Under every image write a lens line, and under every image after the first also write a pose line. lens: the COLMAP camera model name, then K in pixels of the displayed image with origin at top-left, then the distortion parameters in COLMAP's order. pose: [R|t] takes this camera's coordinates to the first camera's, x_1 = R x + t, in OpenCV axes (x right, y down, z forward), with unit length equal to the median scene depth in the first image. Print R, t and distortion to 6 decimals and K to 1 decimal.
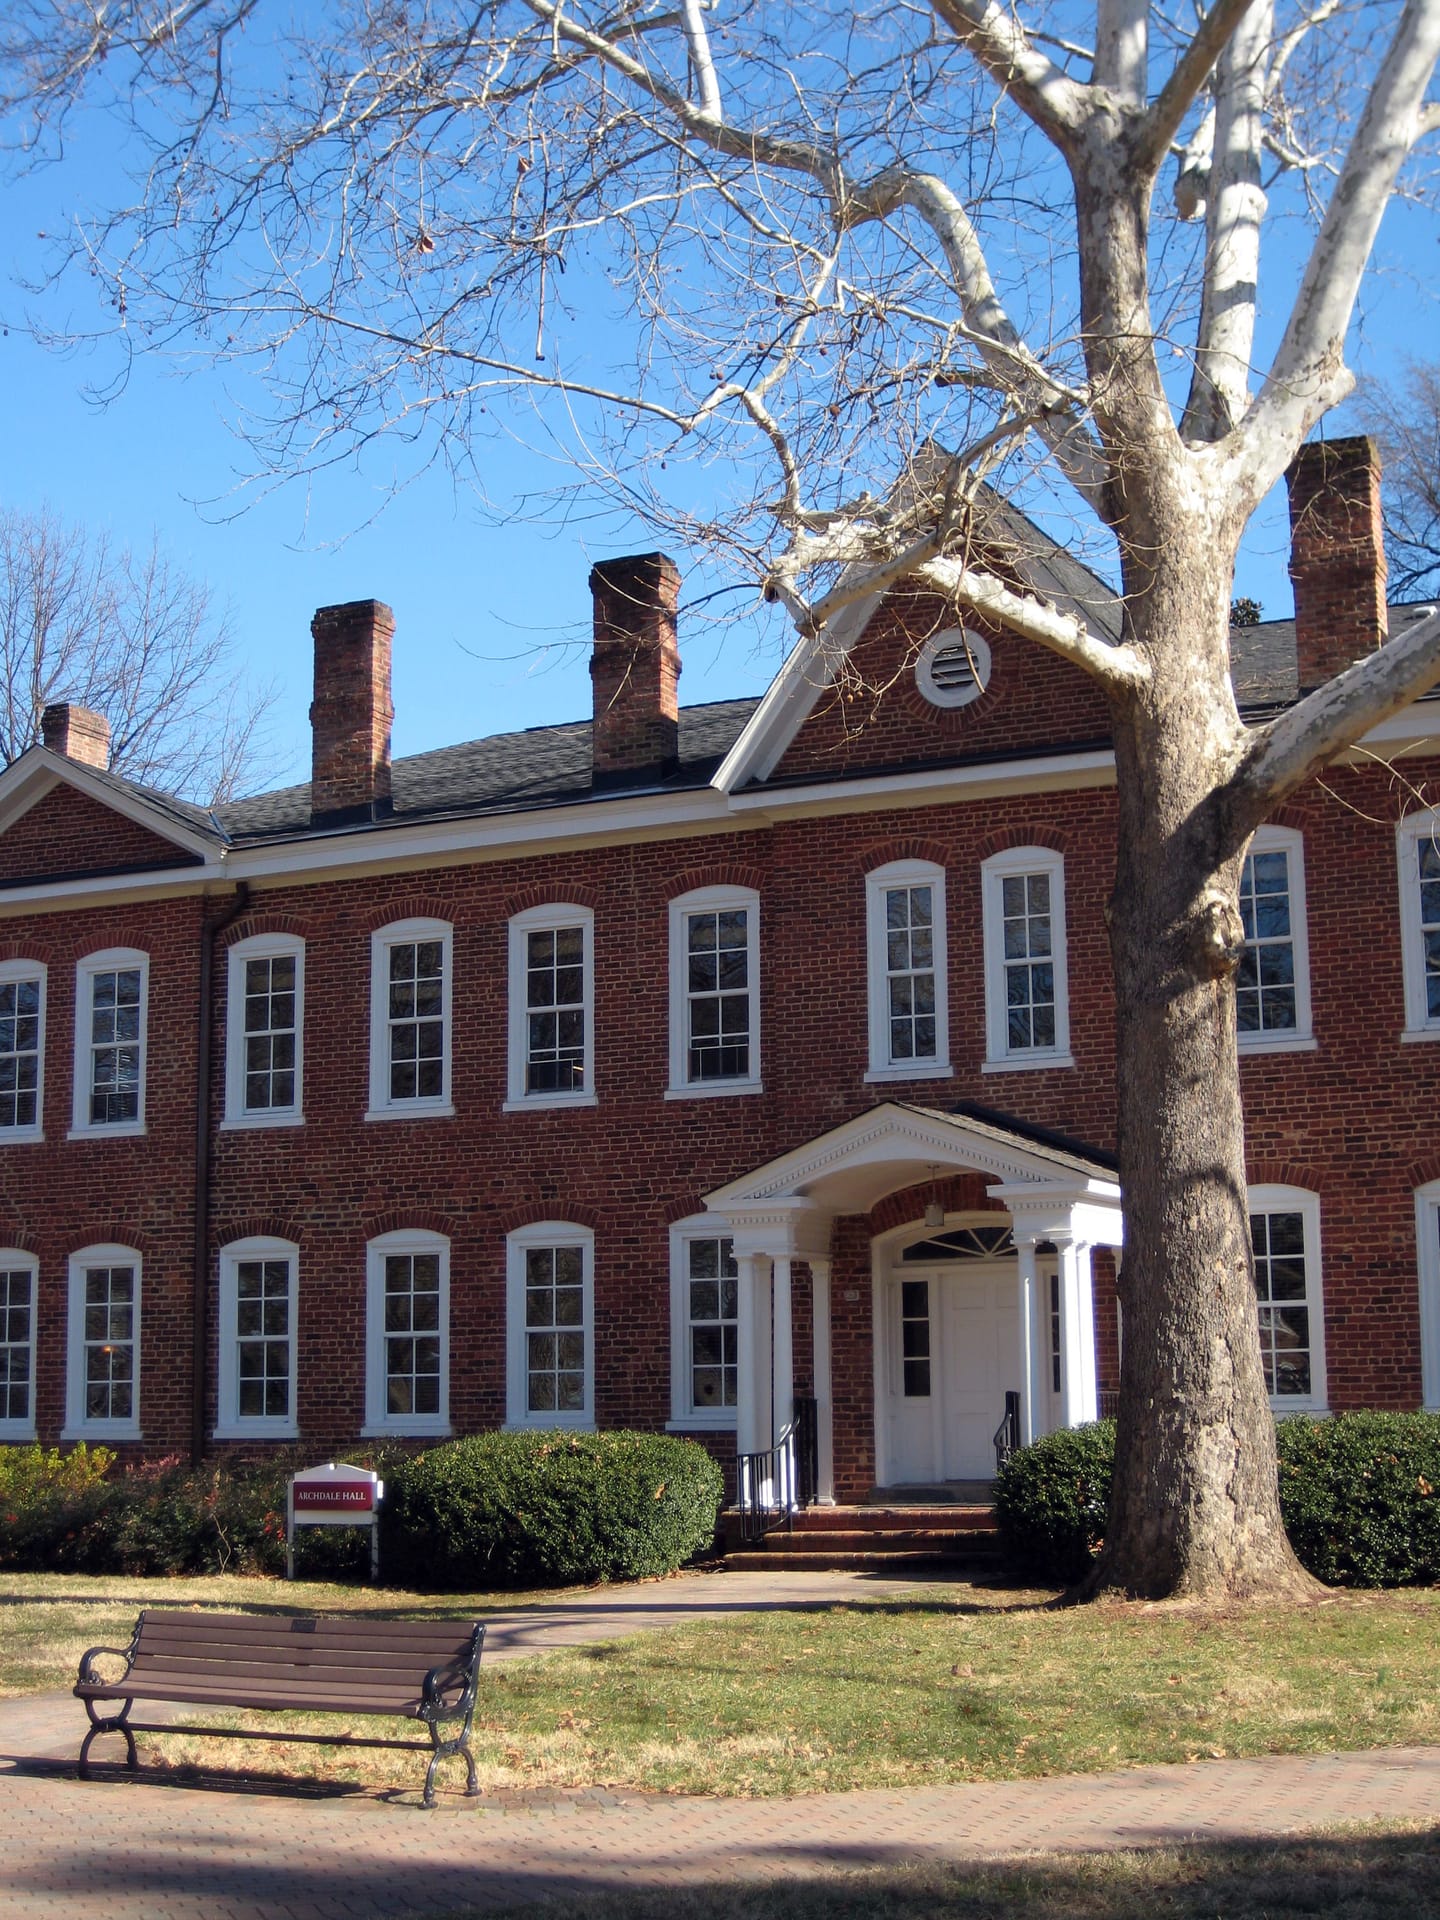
lens RADIAL K [[2835.3, 0, 720.0], [0, 2835.3, 960.0], [0, 0, 1]] dist [-0.124502, 0.097071]
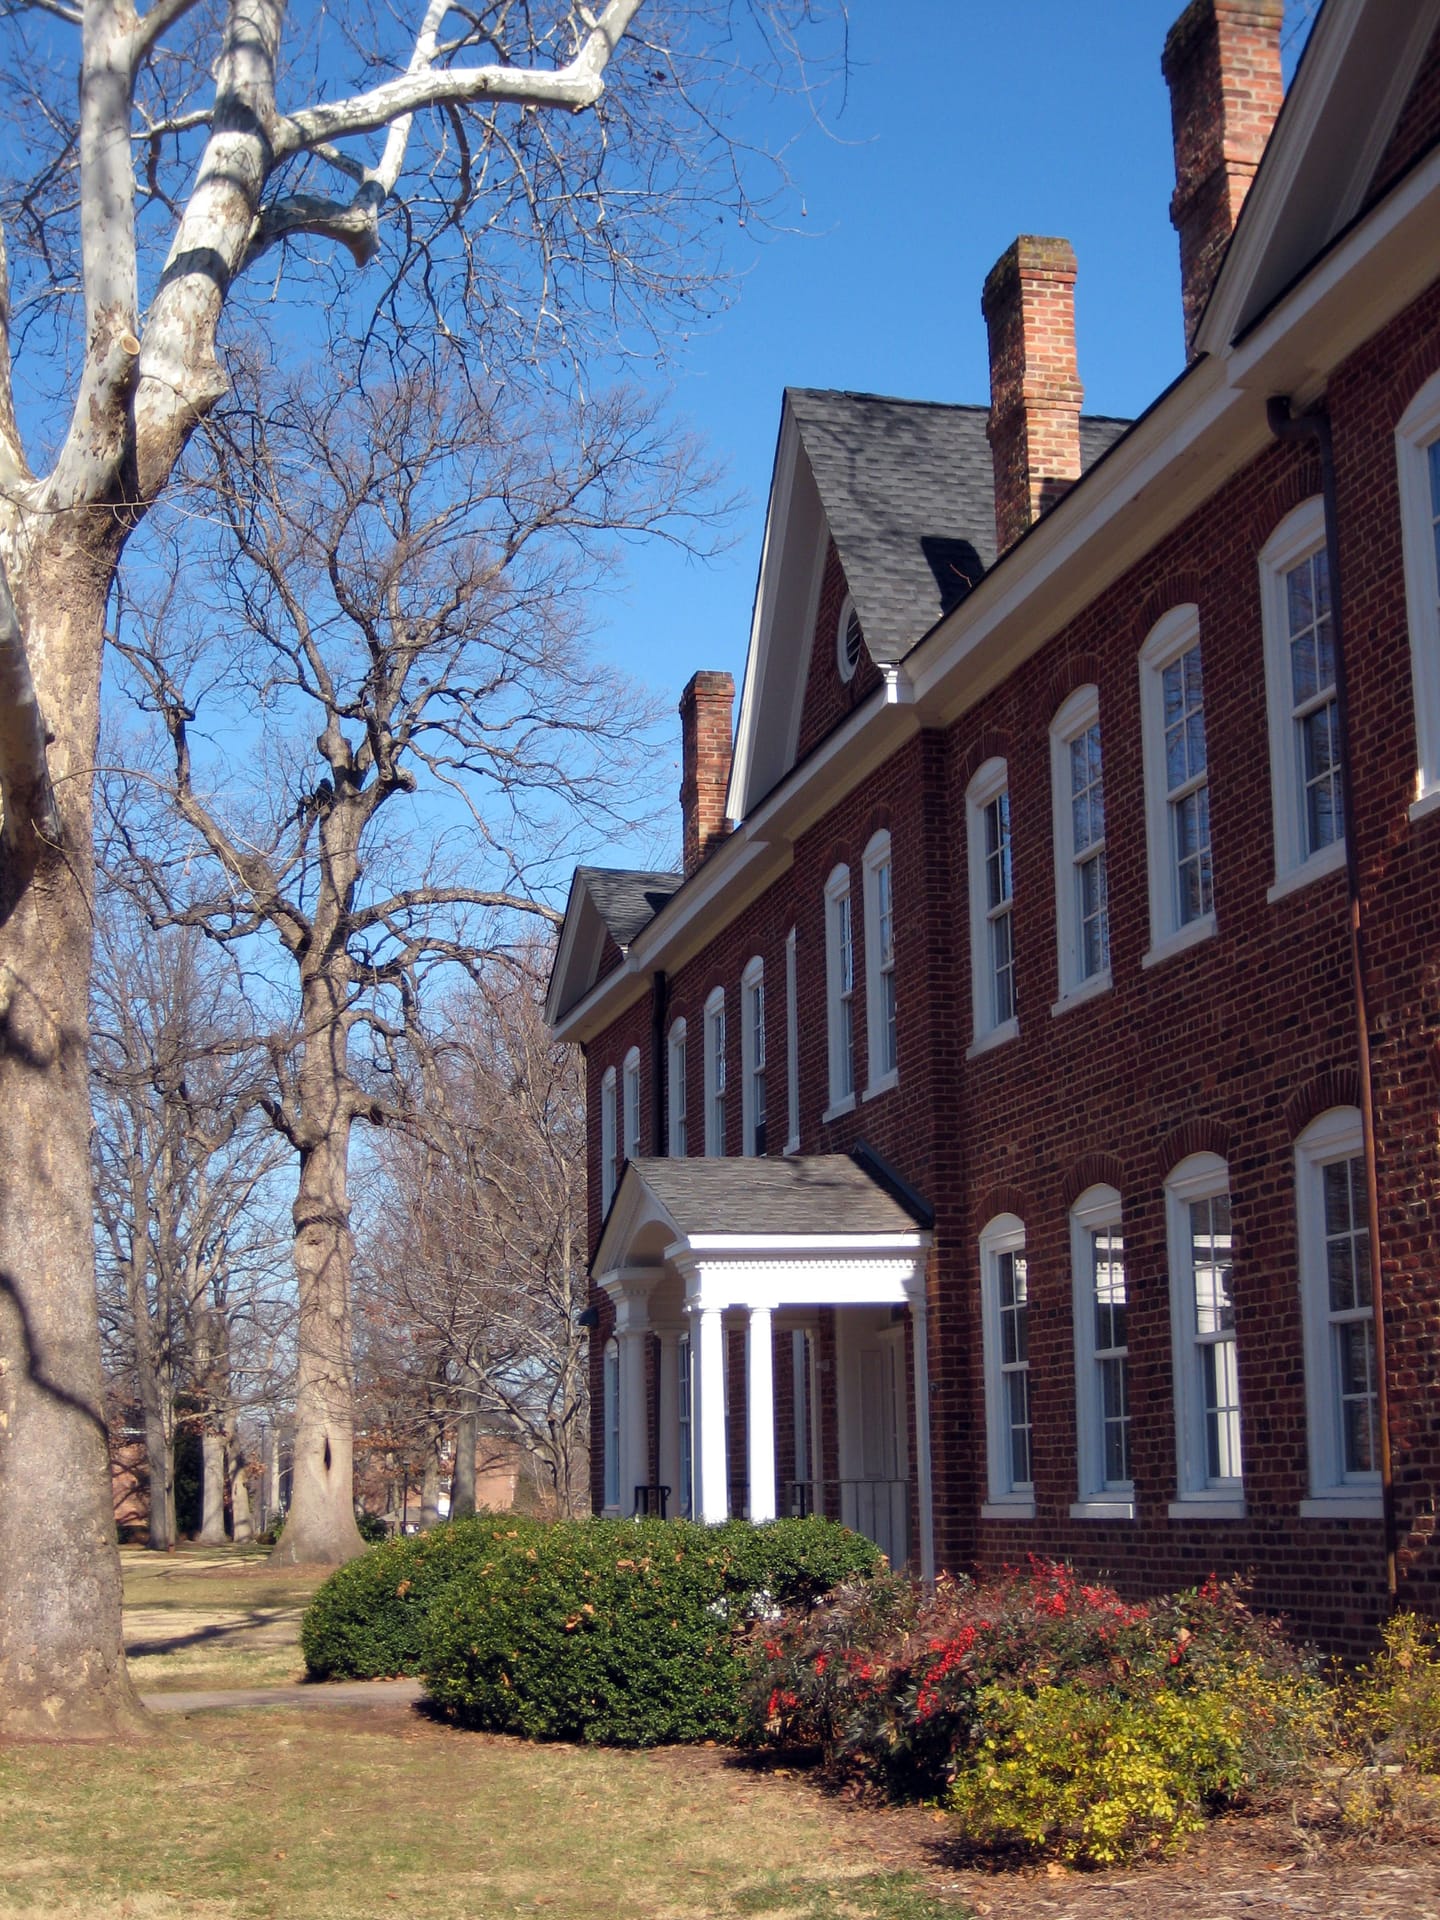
lens RADIAL K [[2835.3, 0, 720.0], [0, 2835.3, 960.0], [0, 0, 1]] dist [-0.124502, 0.097071]
pose [[0.627495, -0.146621, -0.764691, 0.705263], [0.141869, 0.987200, -0.072868, 0.051950], [0.765587, -0.062762, 0.640264, 0.408626]]
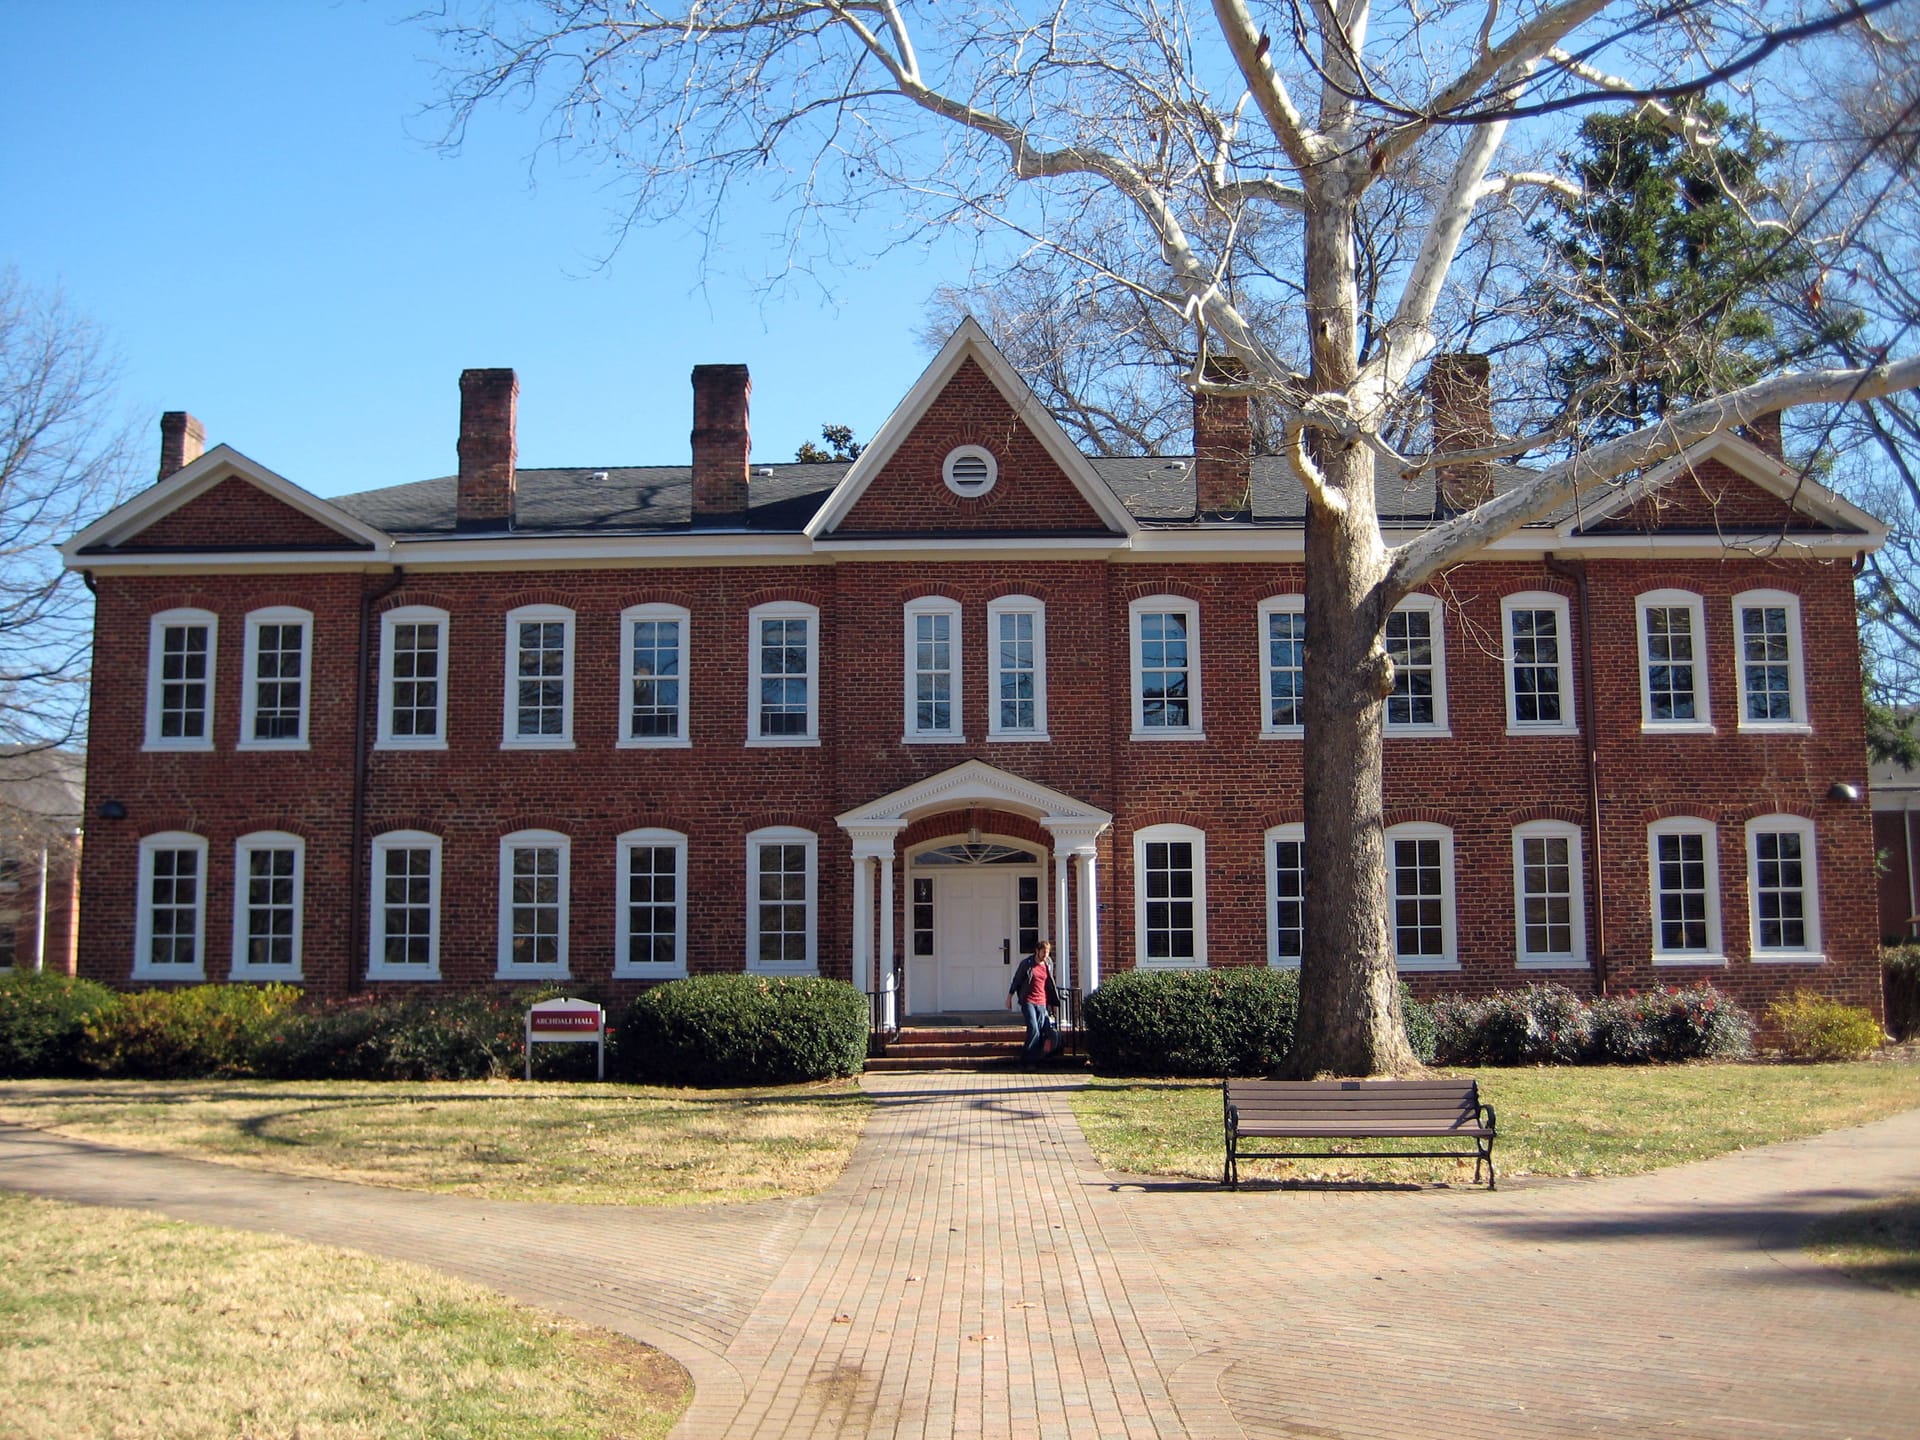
lens RADIAL K [[1994.7, 0, 962.5], [0, 1994.7, 711.9], [0, 0, 1]] dist [-0.158224, 0.222025]
pose [[0.901680, 0.063745, 0.427680, -0.363789], [-0.074656, 0.997171, 0.008771, 0.015006], [-0.425911, -0.039837, 0.903887, 0.043704]]
